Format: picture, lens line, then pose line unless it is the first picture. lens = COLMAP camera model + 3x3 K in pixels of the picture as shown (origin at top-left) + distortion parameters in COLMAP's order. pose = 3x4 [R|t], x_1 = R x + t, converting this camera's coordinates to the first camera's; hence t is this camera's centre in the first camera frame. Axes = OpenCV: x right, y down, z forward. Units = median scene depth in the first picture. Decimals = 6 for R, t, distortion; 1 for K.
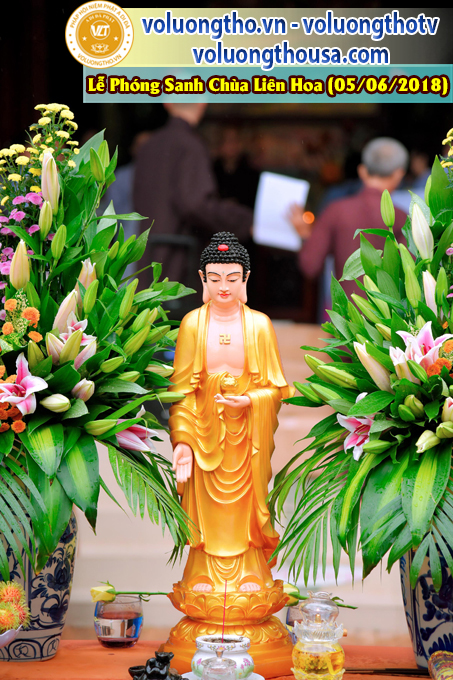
lens RADIAL K [[2210.9, 0, 226.5], [0, 2210.9, 340.0], [0, 0, 1]] dist [1.283068, 0.483863]
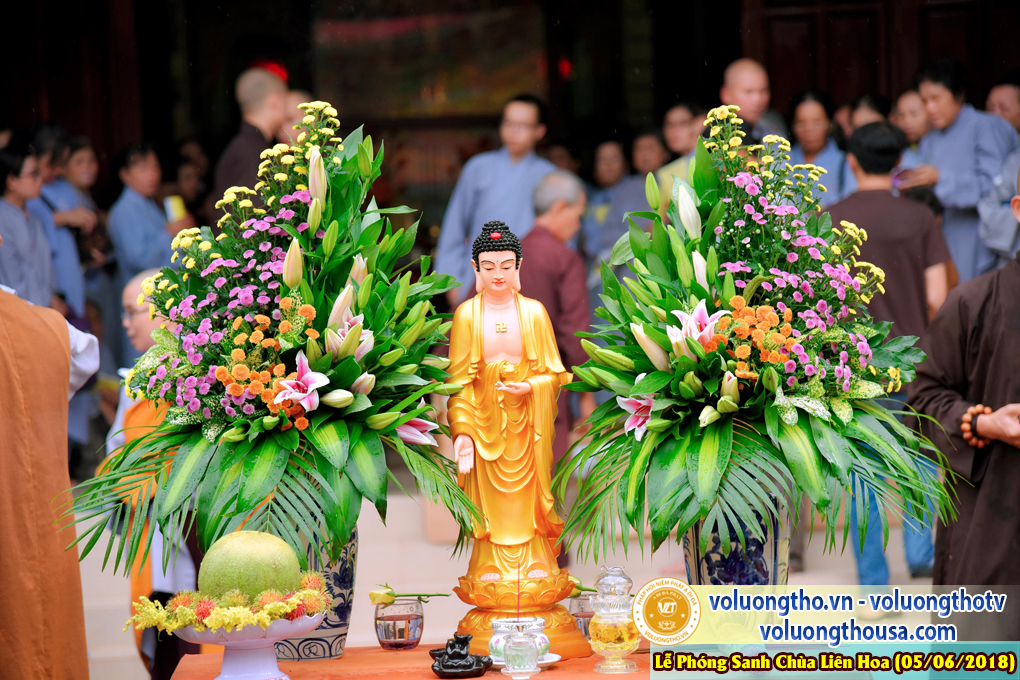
lens RADIAL K [[3131.7, 0, 510.0], [0, 3131.7, 340.0], [0, 0, 1]] dist [1.372034, 0.045648]
pose [[0.996724, -0.049124, 0.064251, -0.087591], [0.050921, 0.998347, -0.026638, 0.043013], [-0.062836, 0.029822, 0.997578, -0.407892]]
